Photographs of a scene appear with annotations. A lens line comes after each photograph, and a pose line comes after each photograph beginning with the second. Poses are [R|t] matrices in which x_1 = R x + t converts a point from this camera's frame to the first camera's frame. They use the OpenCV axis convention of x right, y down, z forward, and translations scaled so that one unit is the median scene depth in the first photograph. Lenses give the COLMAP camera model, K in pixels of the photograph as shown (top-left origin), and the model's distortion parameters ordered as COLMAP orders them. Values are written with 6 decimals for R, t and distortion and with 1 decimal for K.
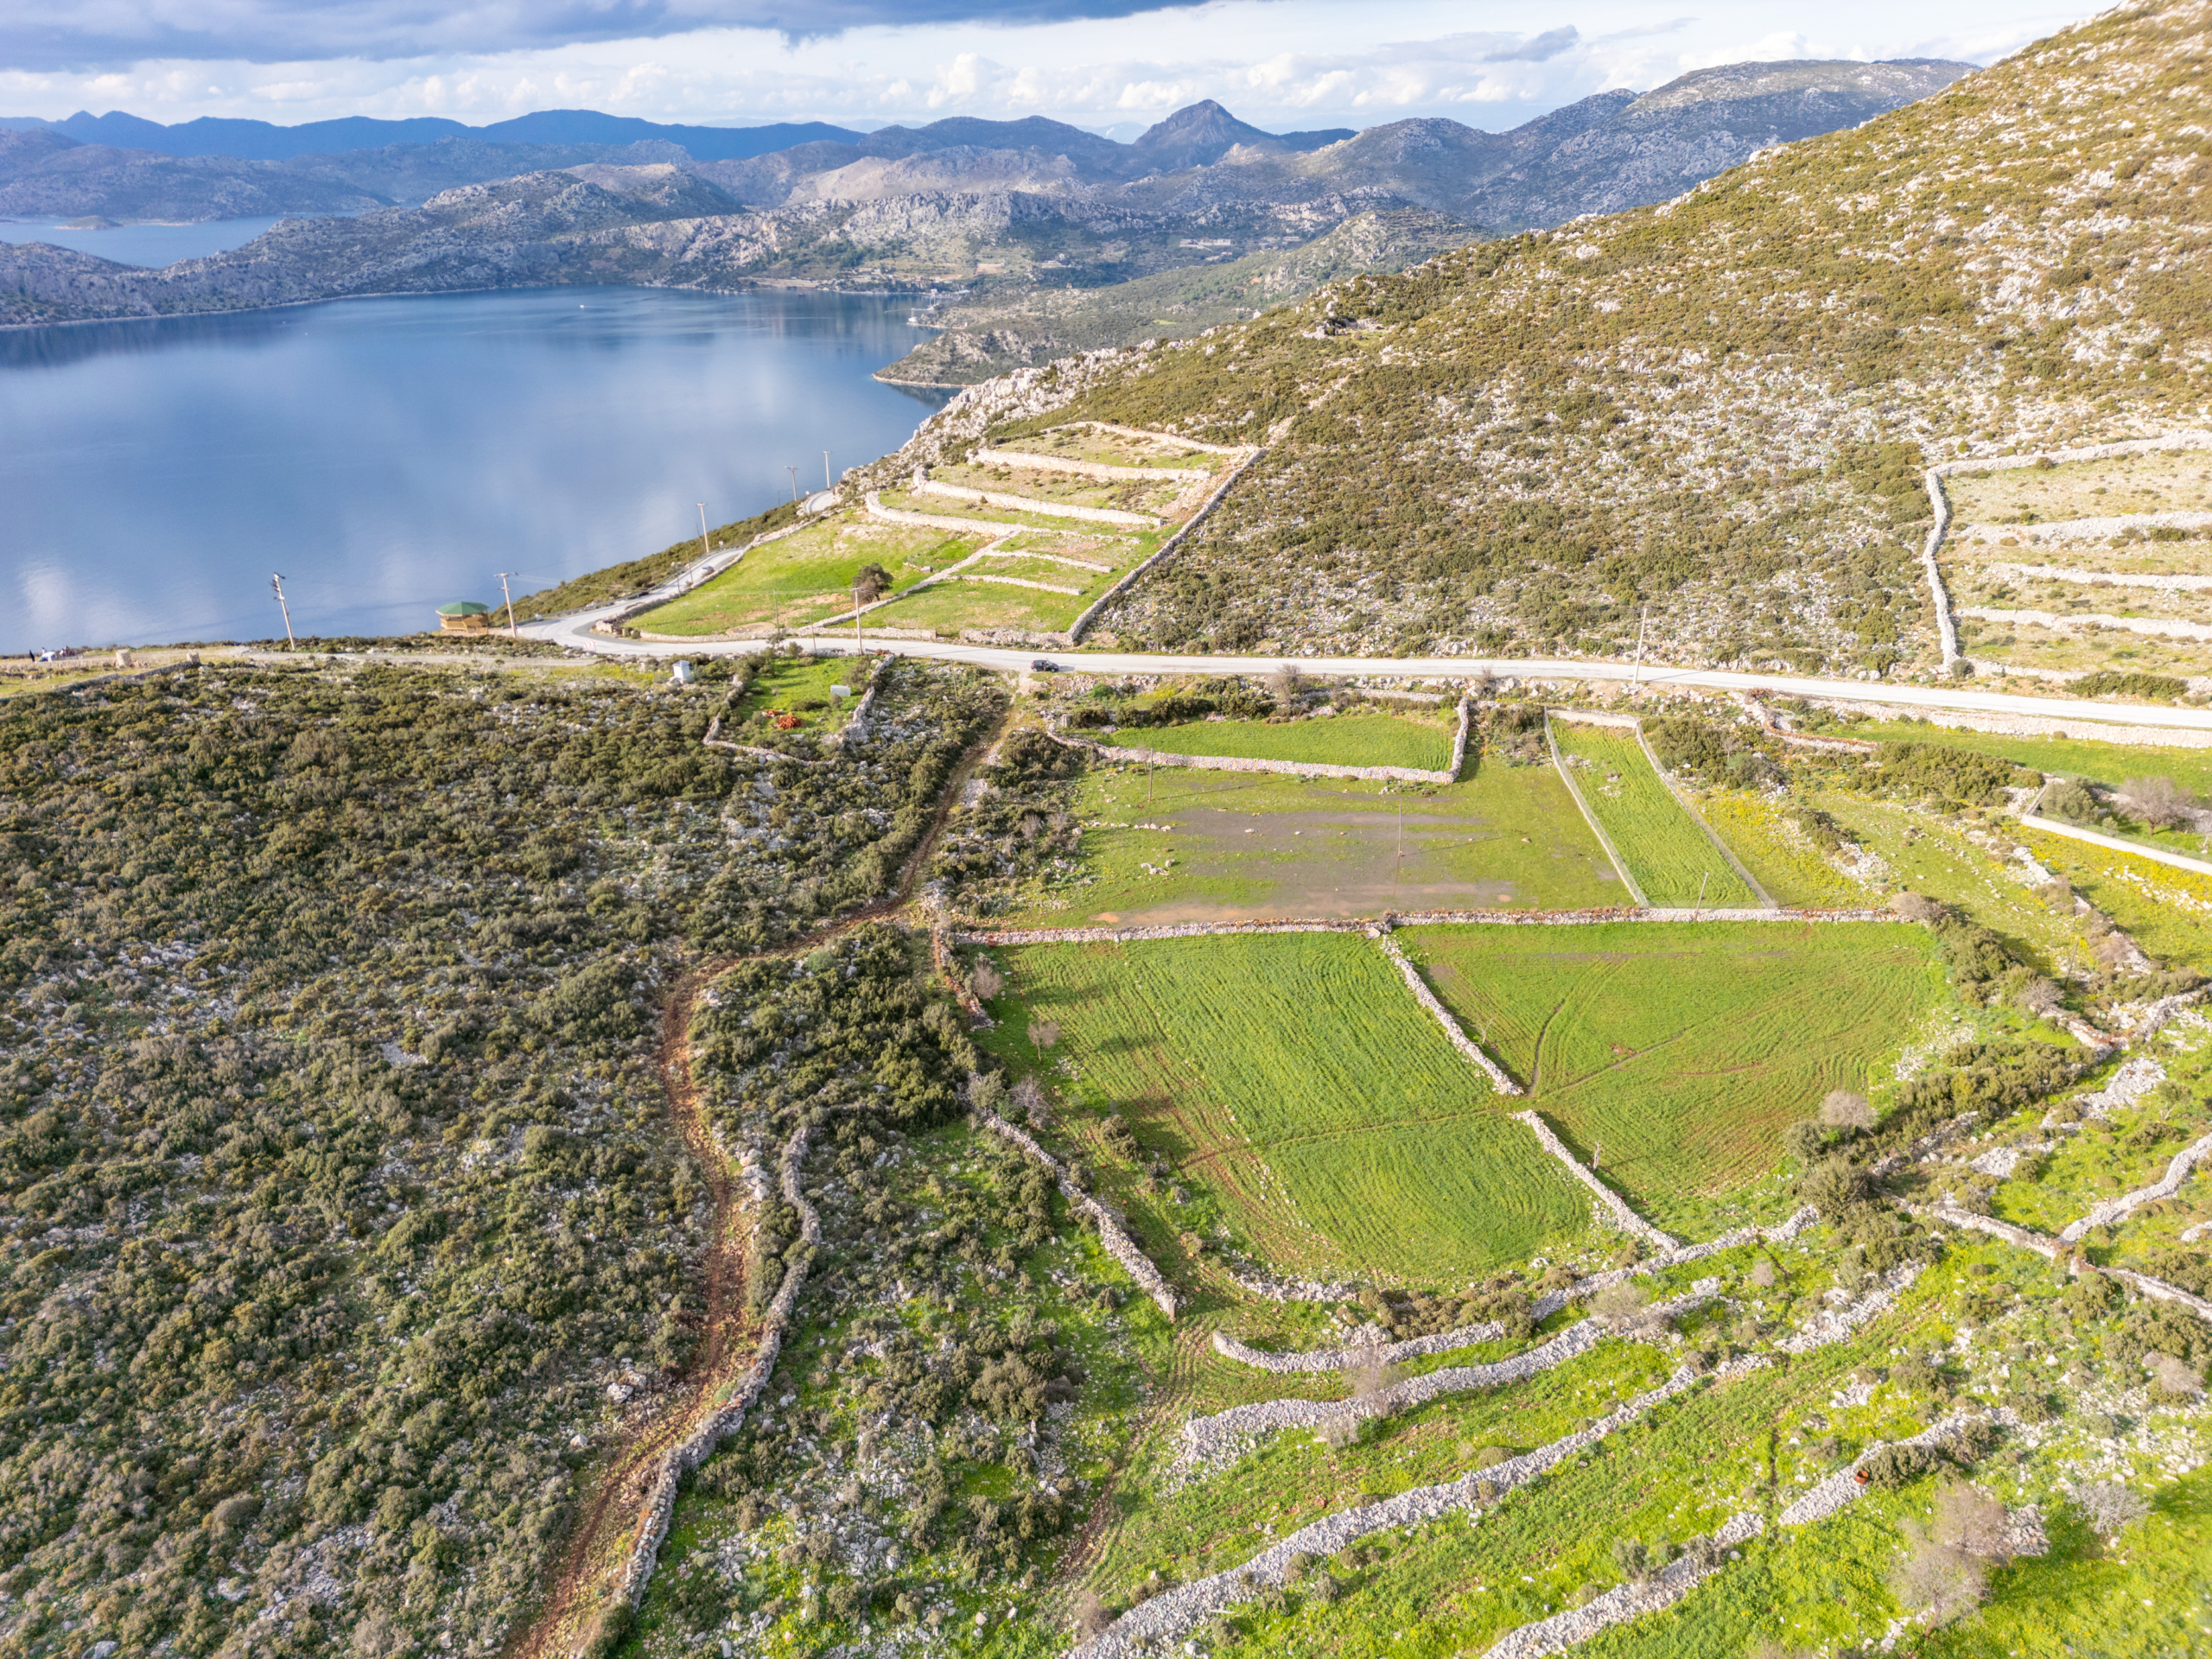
lens RADIAL K [[1547.0, 0, 1102.8], [0, 1547.0, 835.6], [0, 0, 1]] dist [0.064930, -0.053632]
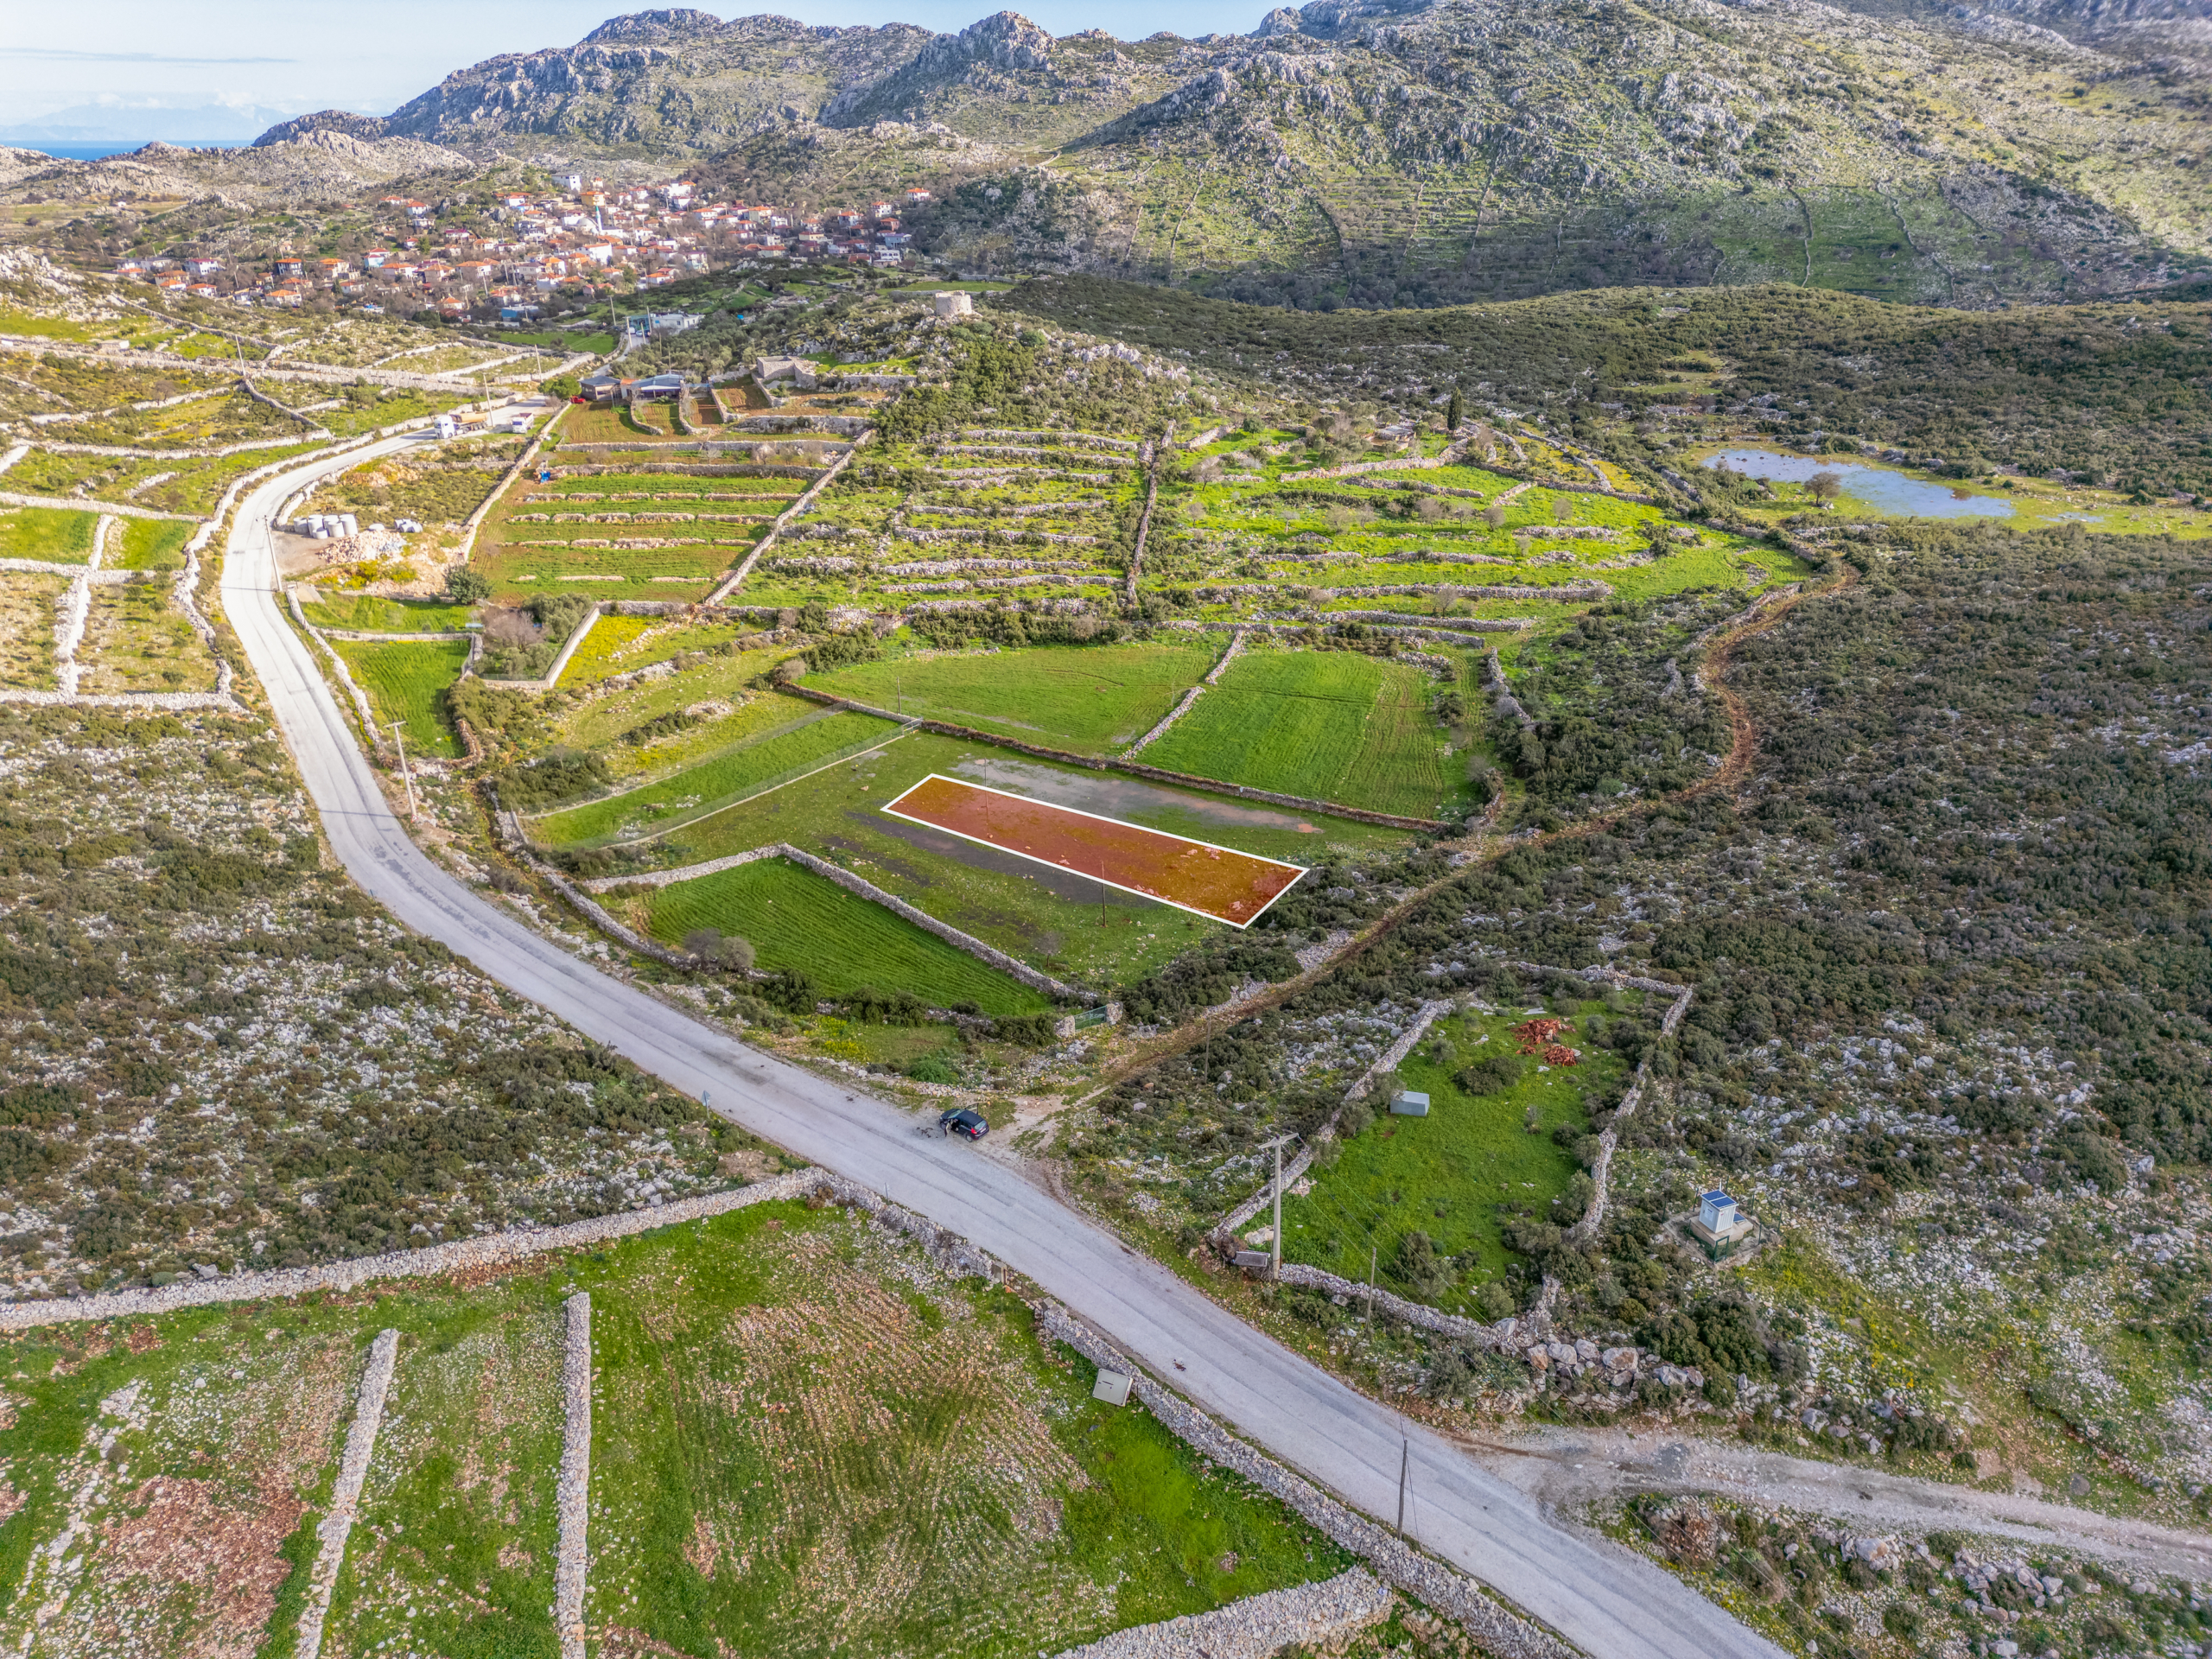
lens RADIAL K [[1541.7, 0, 1104.2], [0, 1541.7, 835.9], [0, 0, 1]] dist [0.078140, -0.077095]
pose [[-0.819056, -0.229696, 0.525726, -0.261673], [0.247375, 0.685401, 0.684858, -0.417357], [-0.517642, 0.690988, -0.504561, 0.962708]]
